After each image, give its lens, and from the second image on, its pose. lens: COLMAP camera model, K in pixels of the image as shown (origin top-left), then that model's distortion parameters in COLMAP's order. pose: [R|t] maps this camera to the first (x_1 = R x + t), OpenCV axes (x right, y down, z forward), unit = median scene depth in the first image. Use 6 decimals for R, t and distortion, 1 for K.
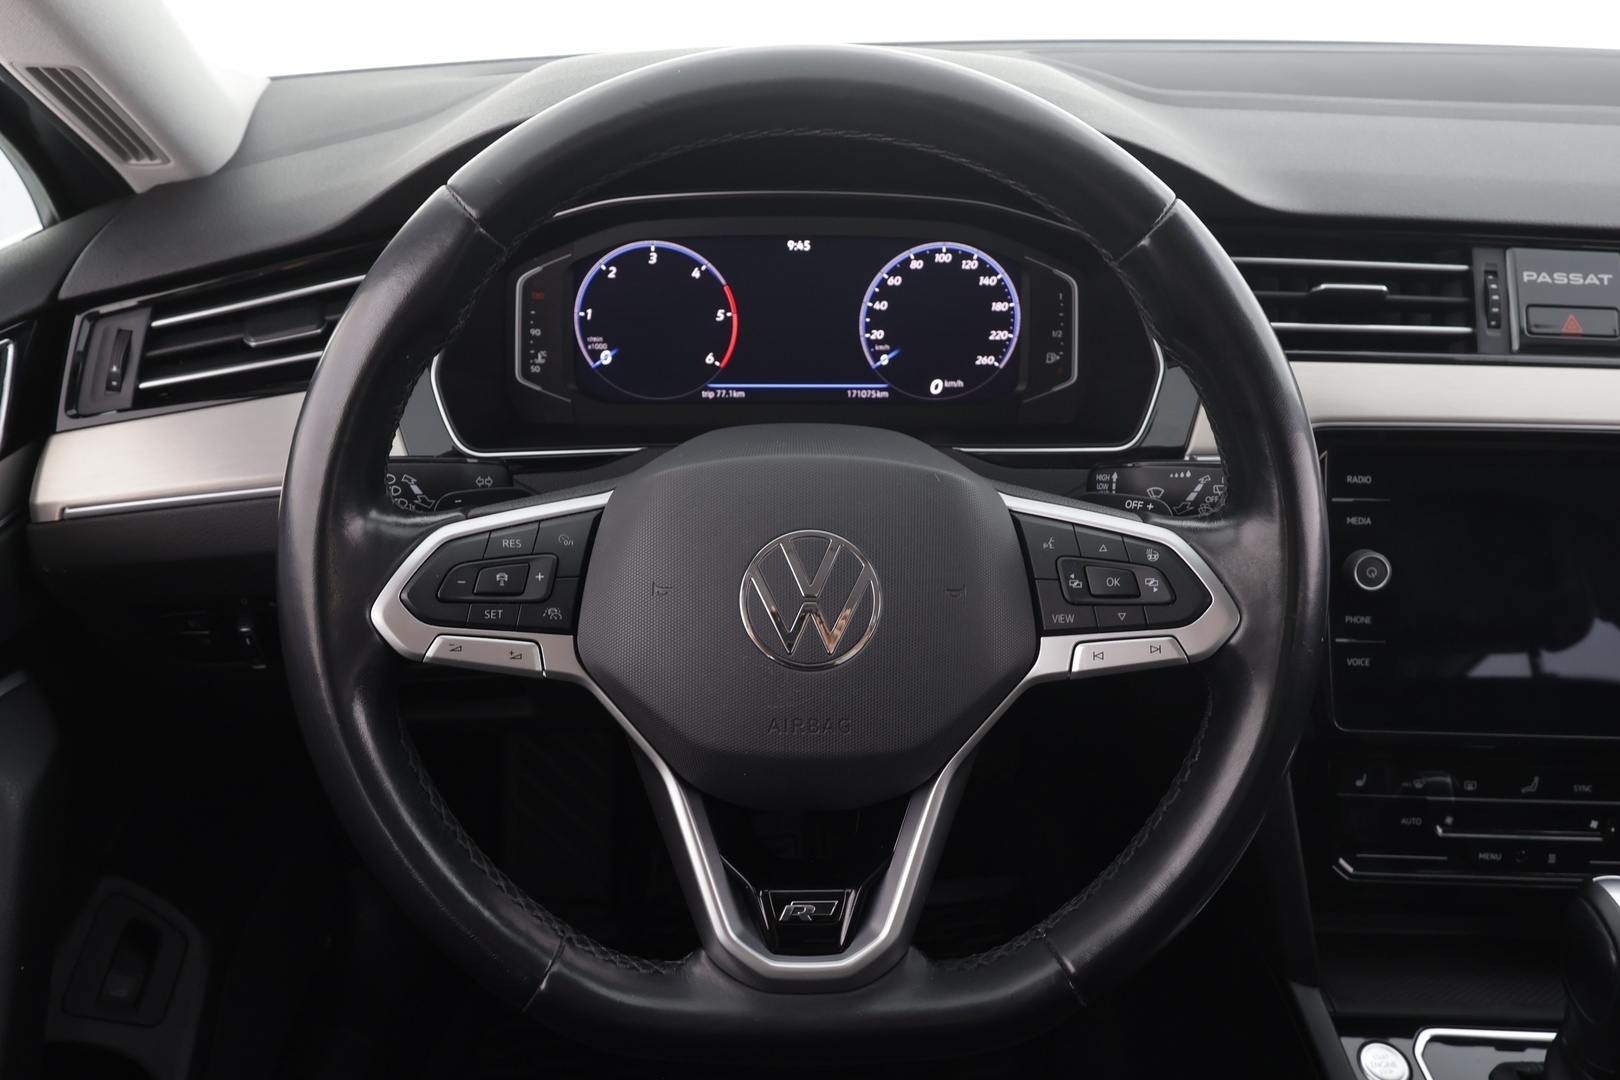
lens RADIAL K [[1260.0, 0, 810.5], [0, 1260.0, 541.6], [0, 0, 1]] dist [0.003410, 0.004050]
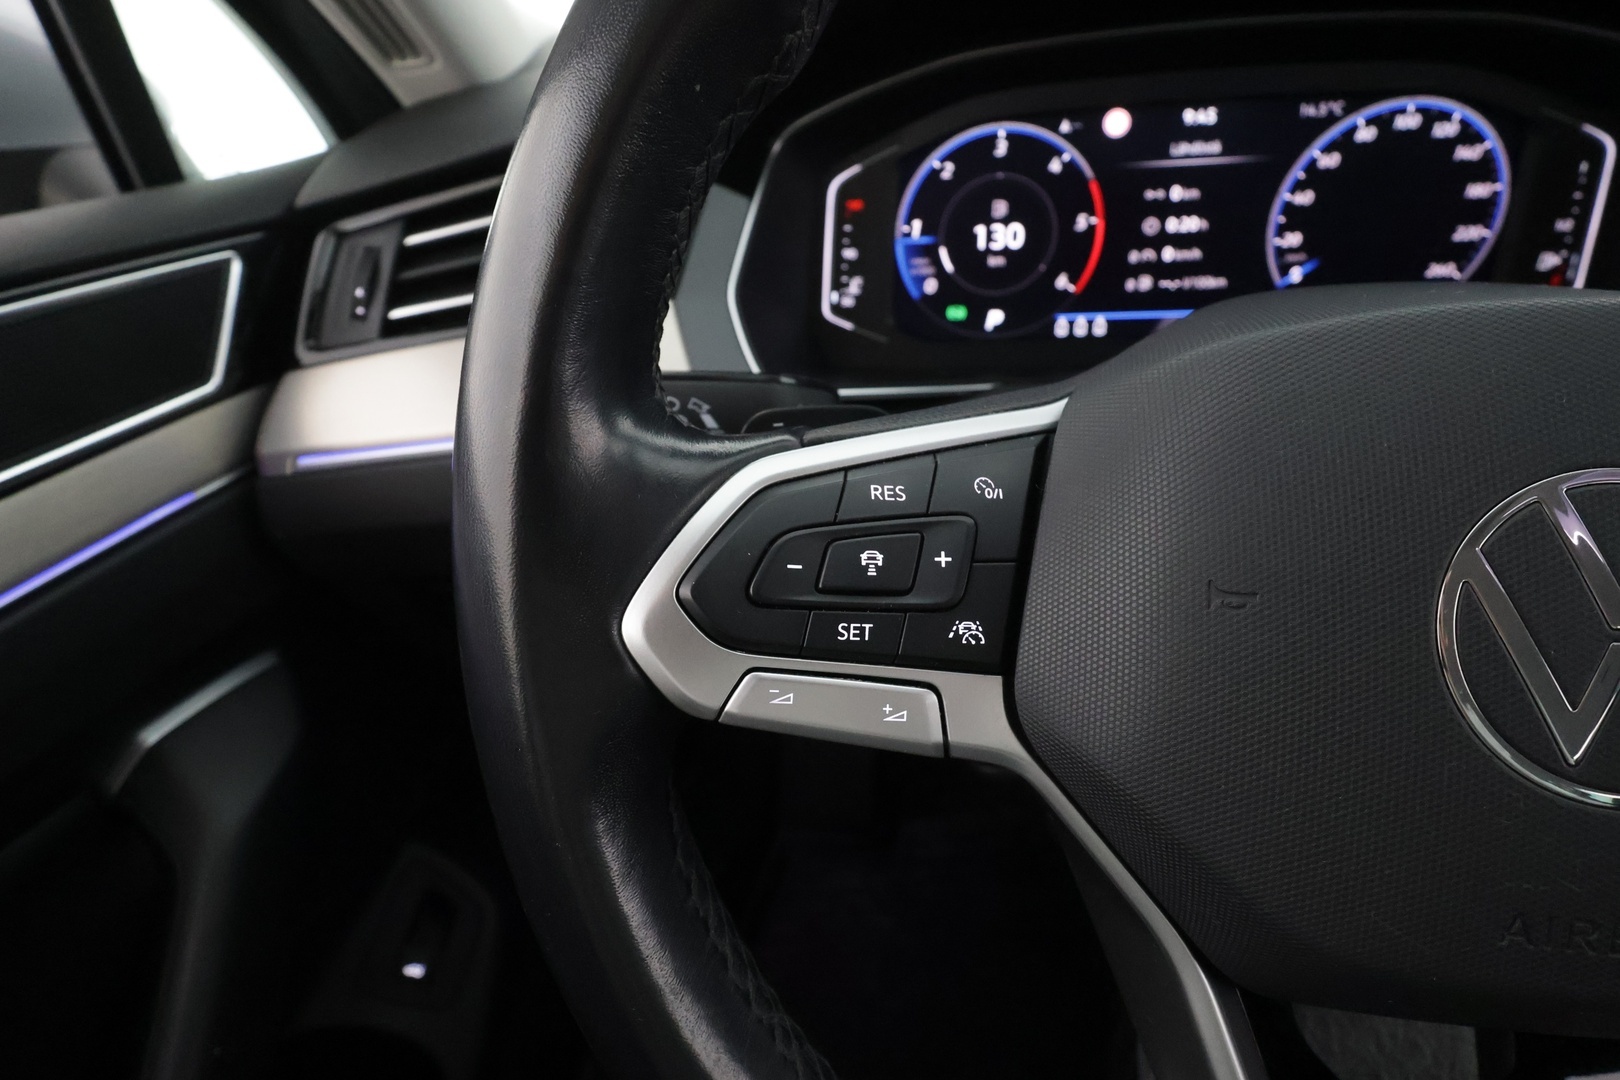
lens RADIAL K [[829.5, 0, 810.0], [0, 829.5, 540.0], [0, 0, 1]] dist [-0.004282, -0.000293]
pose [[0.983646, 0.012920, -0.179649, -0.147165], [-0.009150, 0.999721, 0.021797, 0.009504], [0.179880, -0.019797, 0.983489, 0.469729]]
